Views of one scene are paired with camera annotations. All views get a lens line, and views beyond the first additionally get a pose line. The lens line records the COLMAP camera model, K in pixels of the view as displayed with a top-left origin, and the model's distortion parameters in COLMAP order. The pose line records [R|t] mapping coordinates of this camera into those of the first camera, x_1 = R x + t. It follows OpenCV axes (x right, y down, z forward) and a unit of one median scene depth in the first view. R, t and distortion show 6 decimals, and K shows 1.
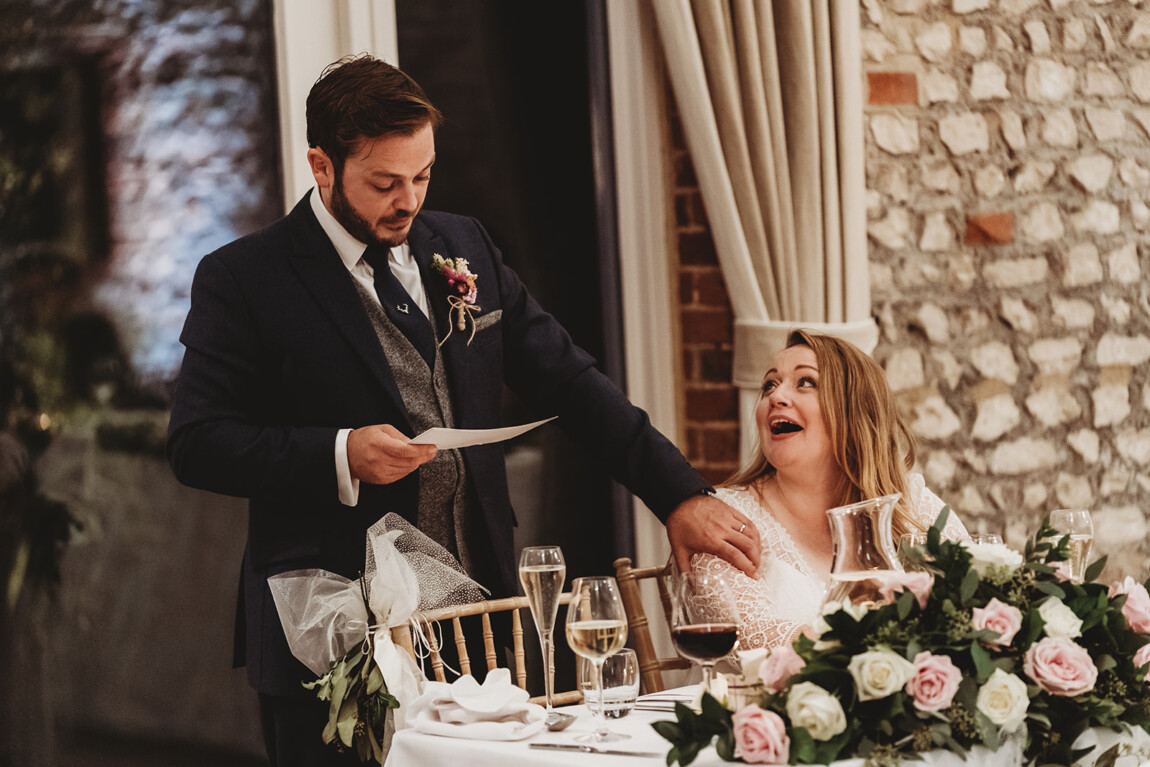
lens RADIAL K [[4403.9, 0, 574.7], [0, 4403.9, 383.2], [0, 0, 1]] dist [-0.117403, 0.000000]
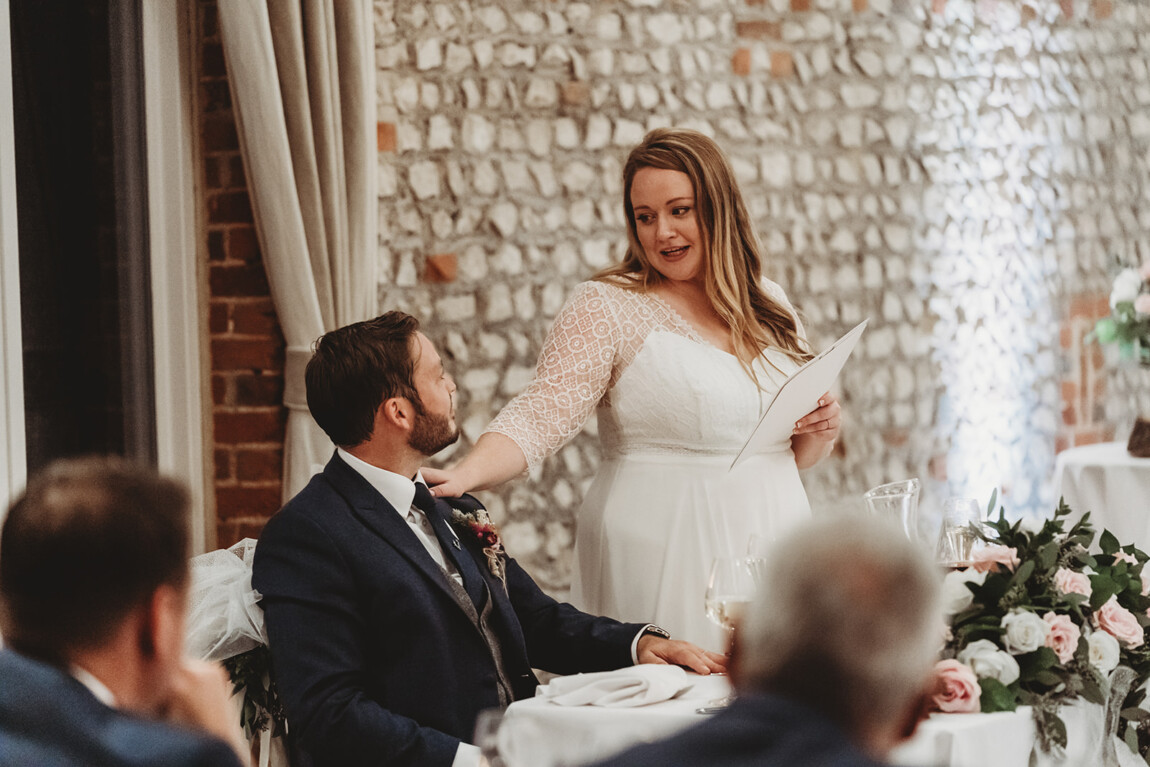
lens RADIAL K [[4237.6, 0, 574.9], [0, 4237.6, 382.6], [0, 0, 1]] dist [-0.039627, 0.000000]
pose [[0.897943, 0.001908, 0.440108, -0.340572], [0.007330, 0.999787, -0.019291, 0.014100], [-0.440051, 0.020548, 0.897738, 0.038841]]
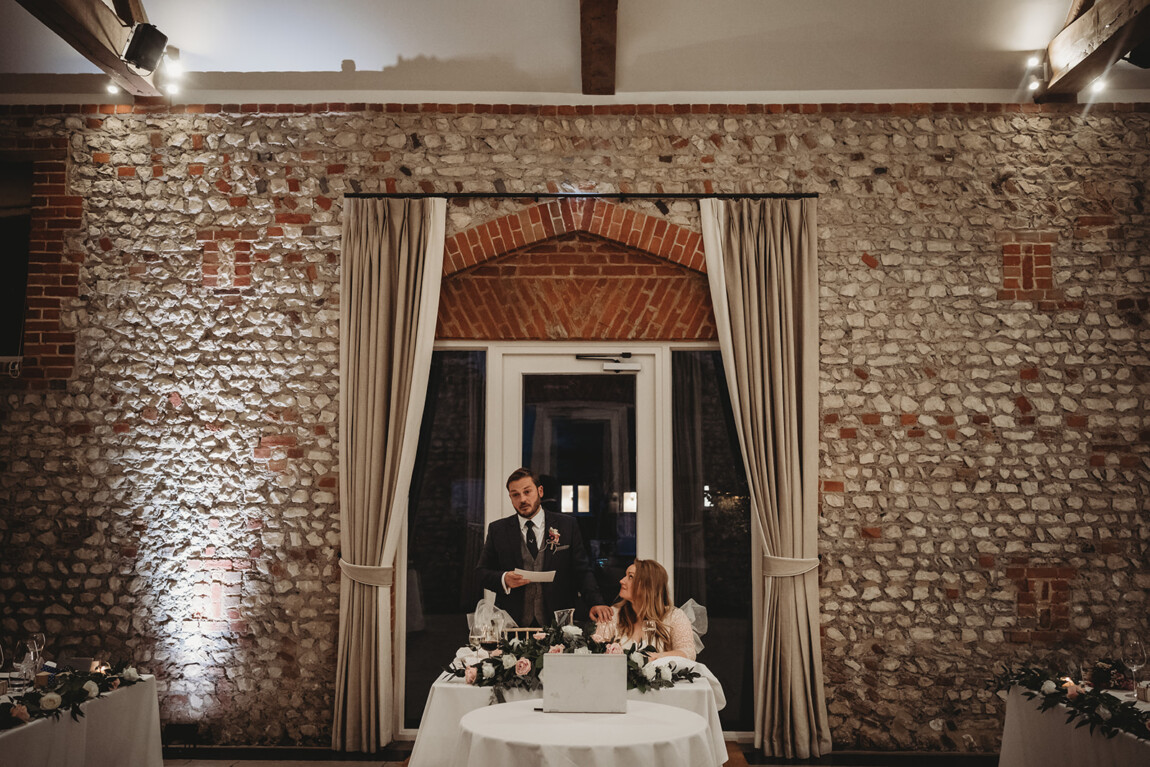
lens RADIAL K [[1180.1, 0, 575.5], [0, 1180.1, 380.9], [0, 0, 1]] dist [0.027325, 0.000000]
pose [[0.816009, -0.000878, -0.578039, 0.413027], [-0.076840, 0.990959, -0.109979, -0.033357], [0.572909, 0.134161, 0.808564, 0.176343]]
